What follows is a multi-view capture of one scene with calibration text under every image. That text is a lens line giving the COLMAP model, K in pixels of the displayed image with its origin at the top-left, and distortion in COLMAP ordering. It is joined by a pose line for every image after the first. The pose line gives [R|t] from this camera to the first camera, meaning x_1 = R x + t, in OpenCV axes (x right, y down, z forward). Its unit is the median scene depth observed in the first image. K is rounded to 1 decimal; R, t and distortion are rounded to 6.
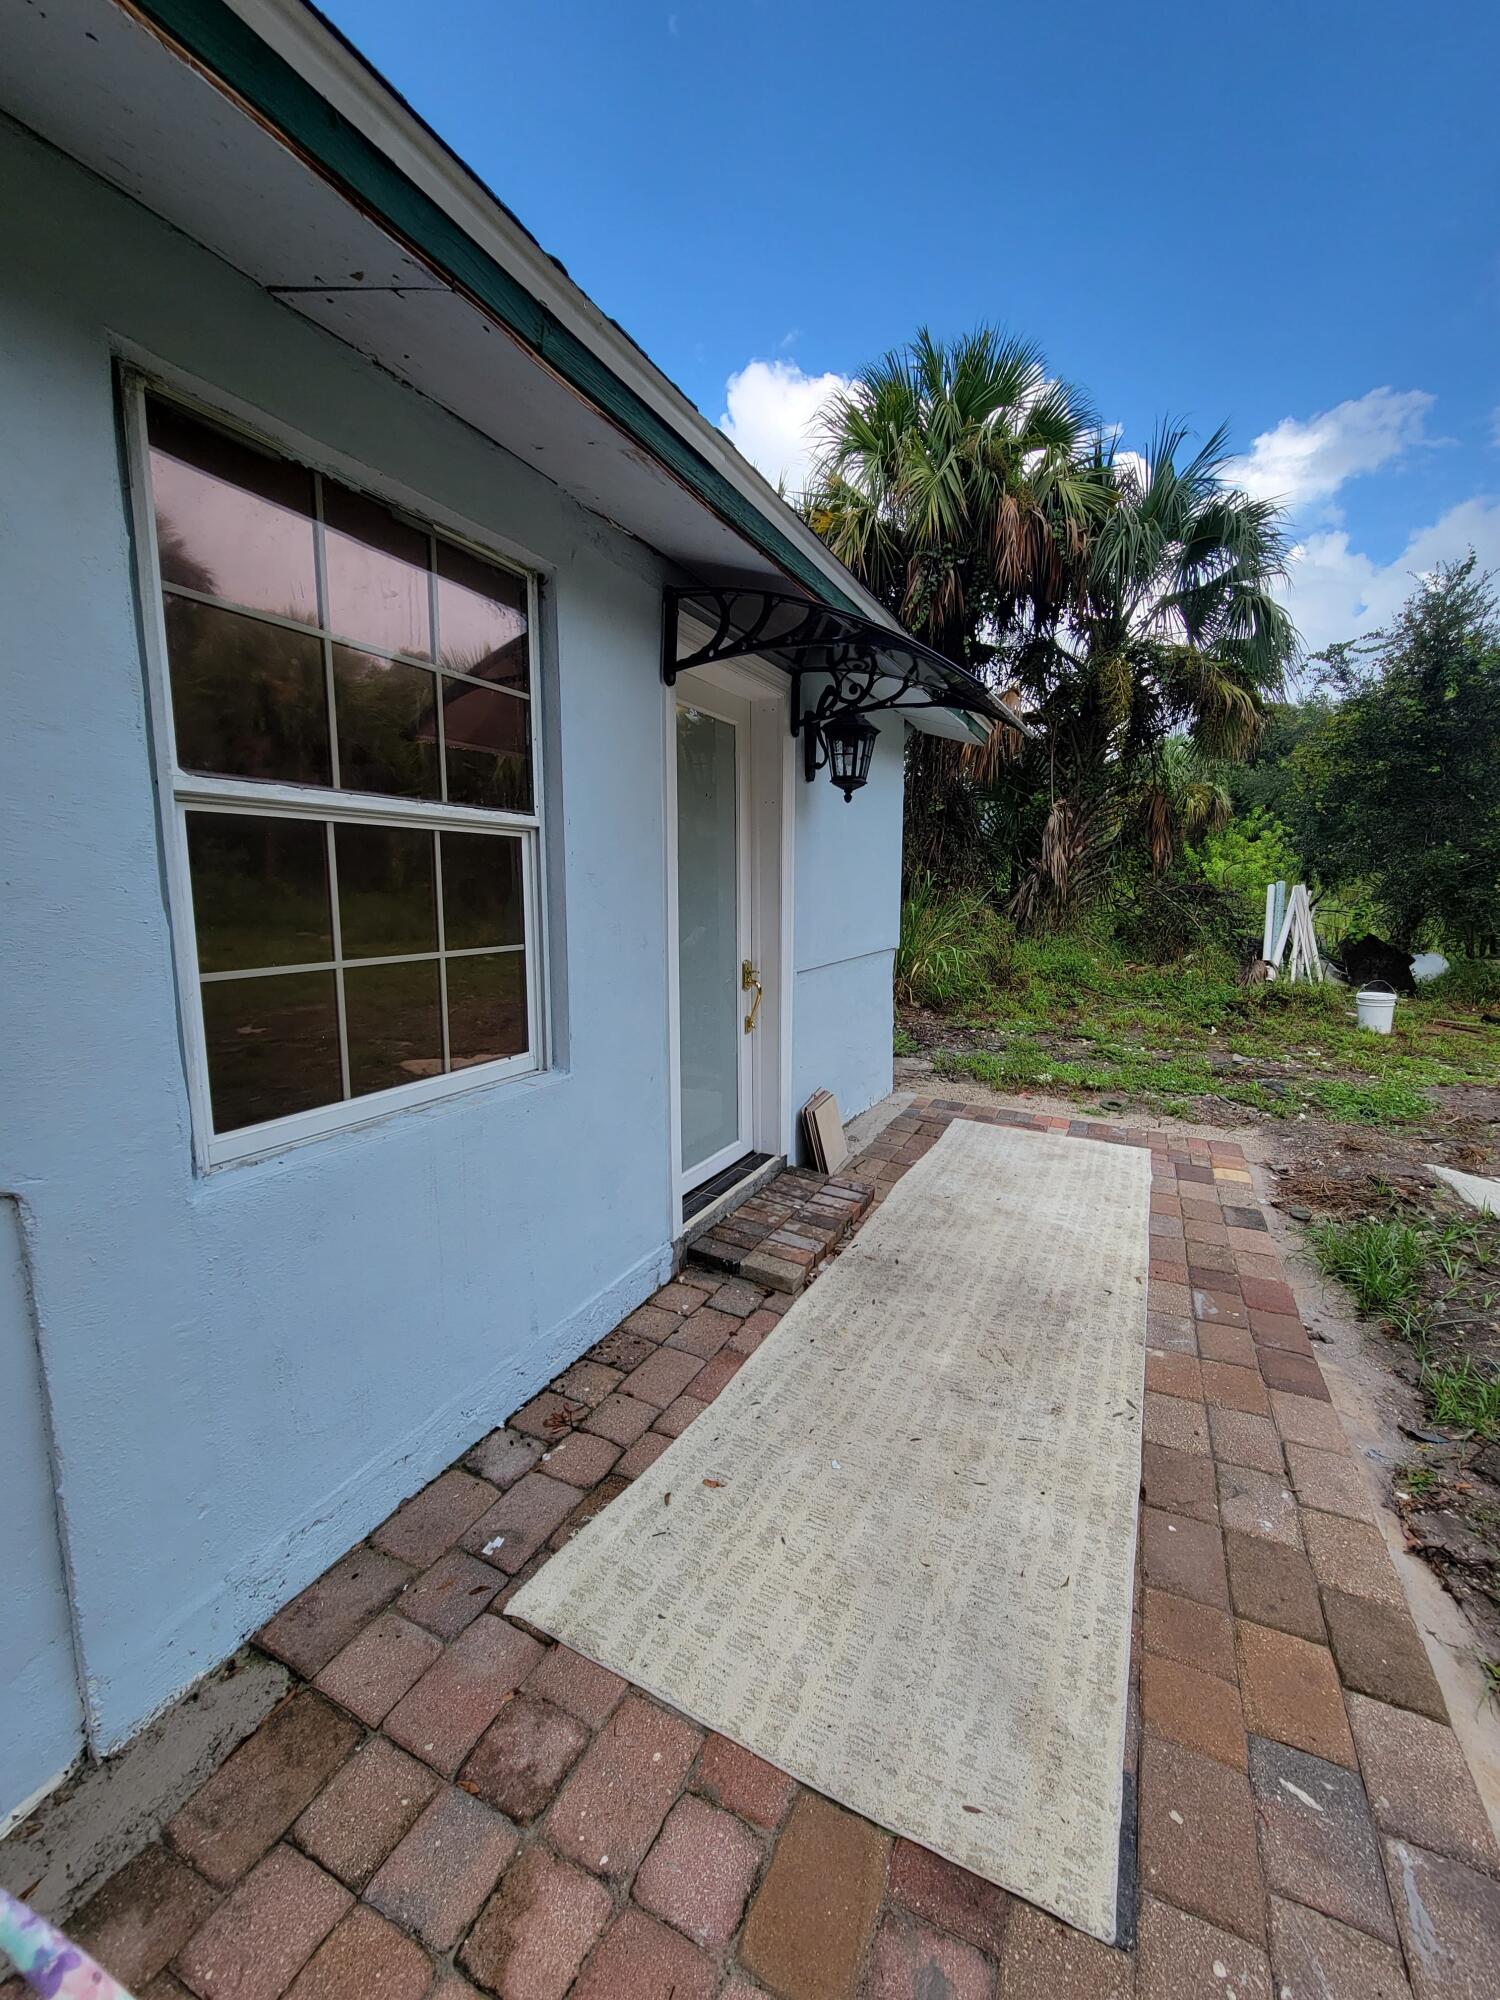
lens RADIAL K [[821.8, 0, 766.7], [0, 821.8, 1005.4], [0, 0, 1]] dist [-0.001591, -0.000002]
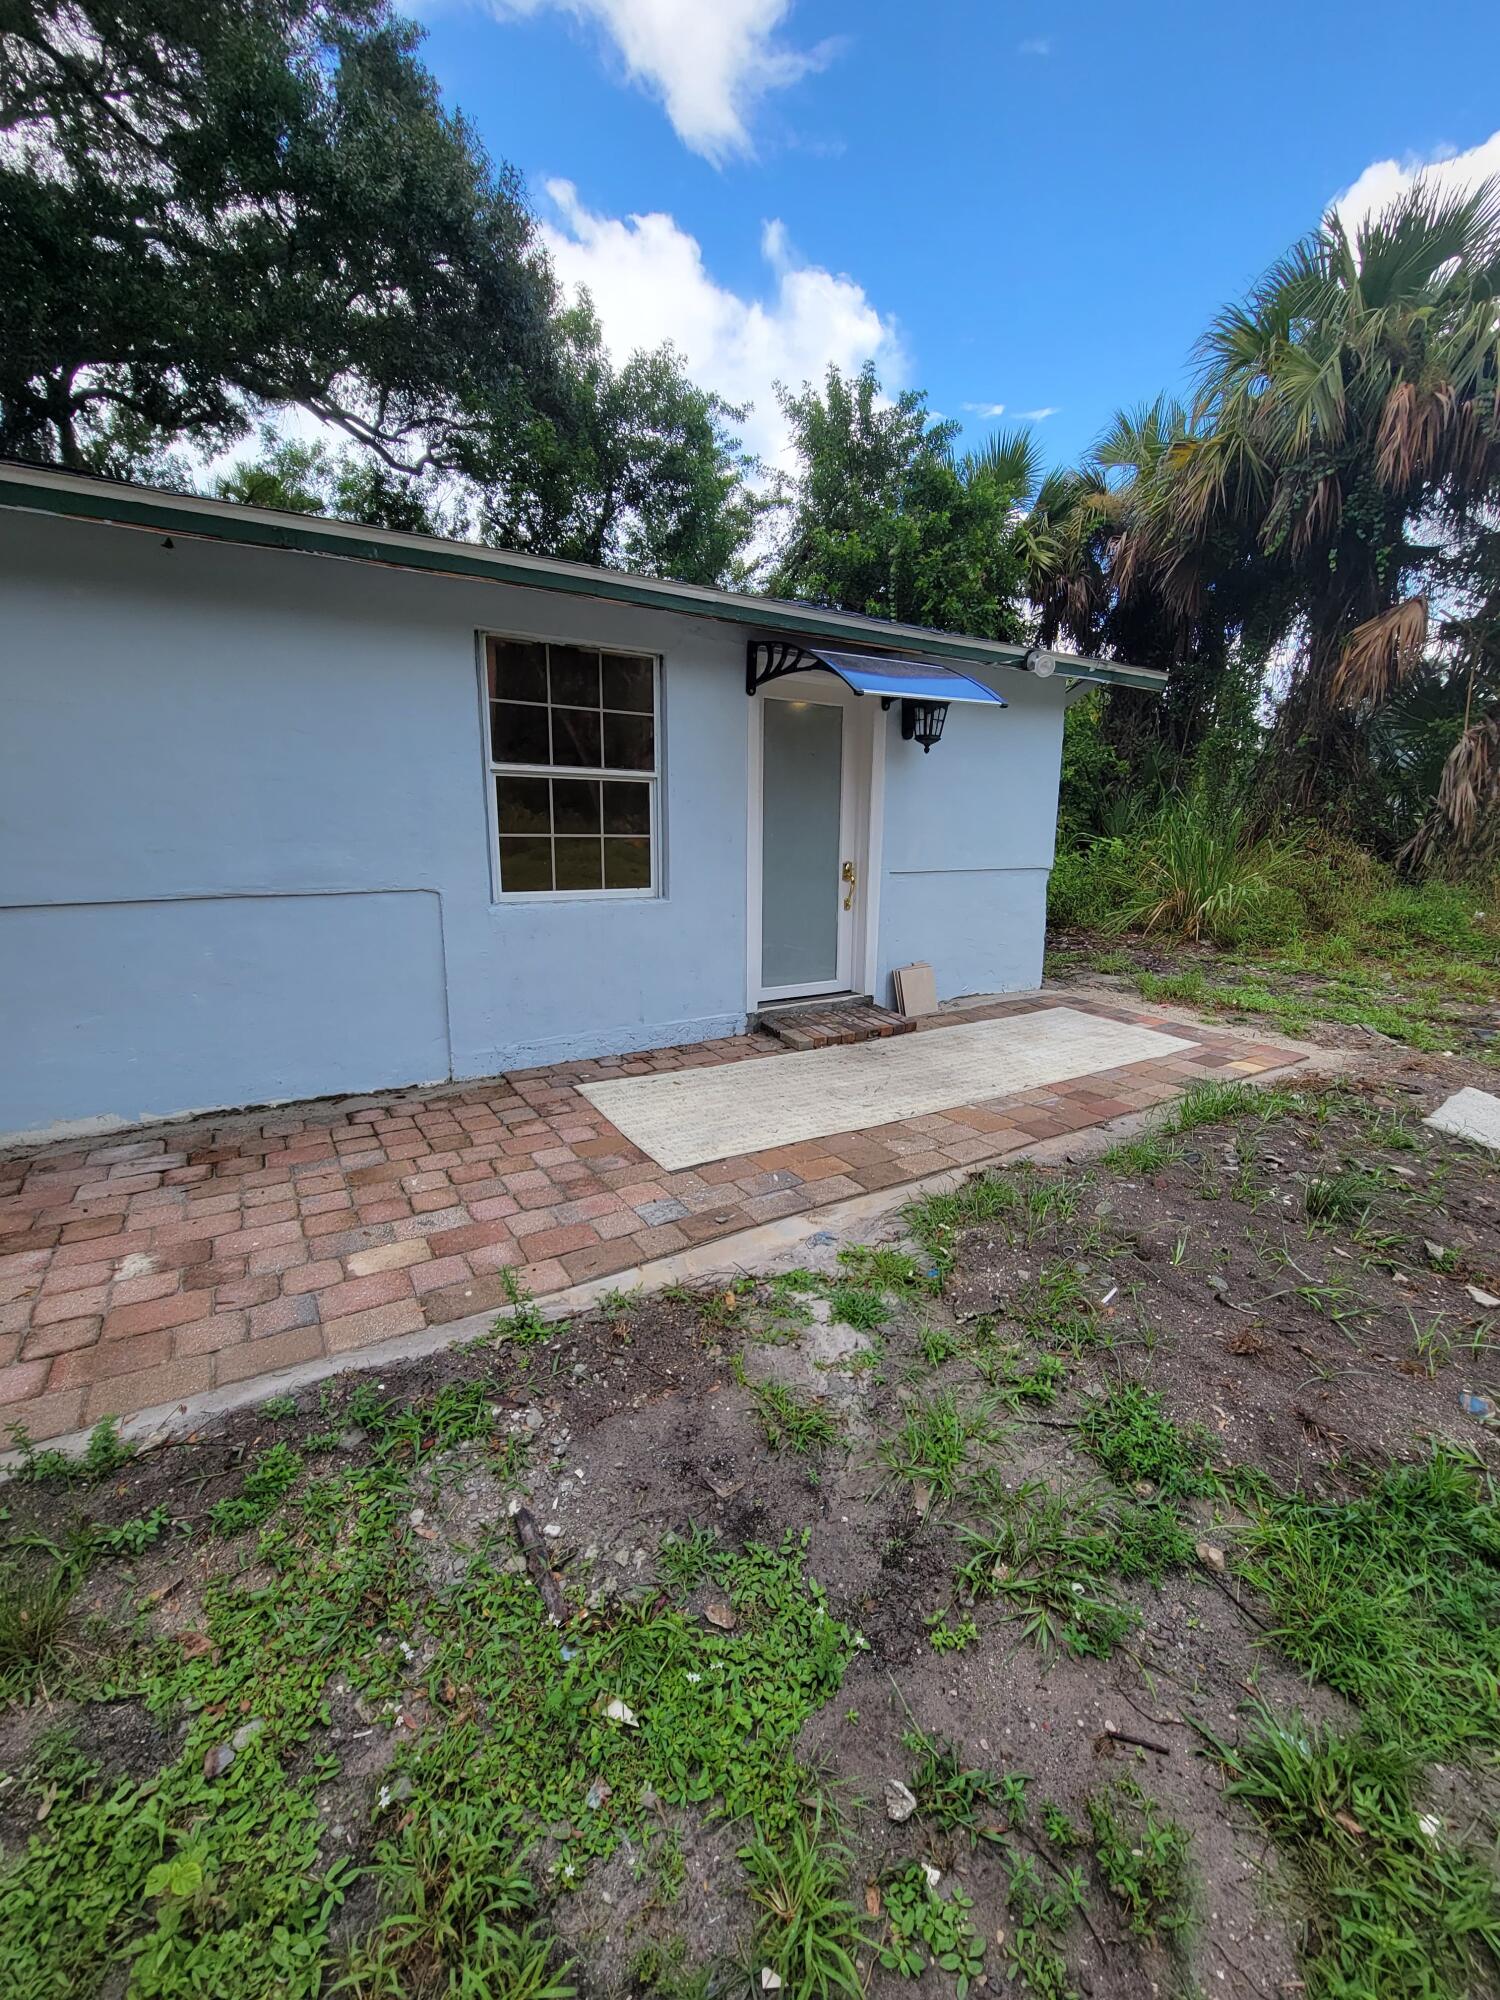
lens RADIAL K [[821.8, 0, 753.8], [0, 821.8, 1006.1], [0, 0, 1]] dist [-0.001591, -0.000002]
pose [[0.842149, 0.120440, -0.525623, 1.102072], [-0.087866, 0.992360, 0.086608, 0.156545], [0.532039, -0.026753, 0.846297, -0.652466]]
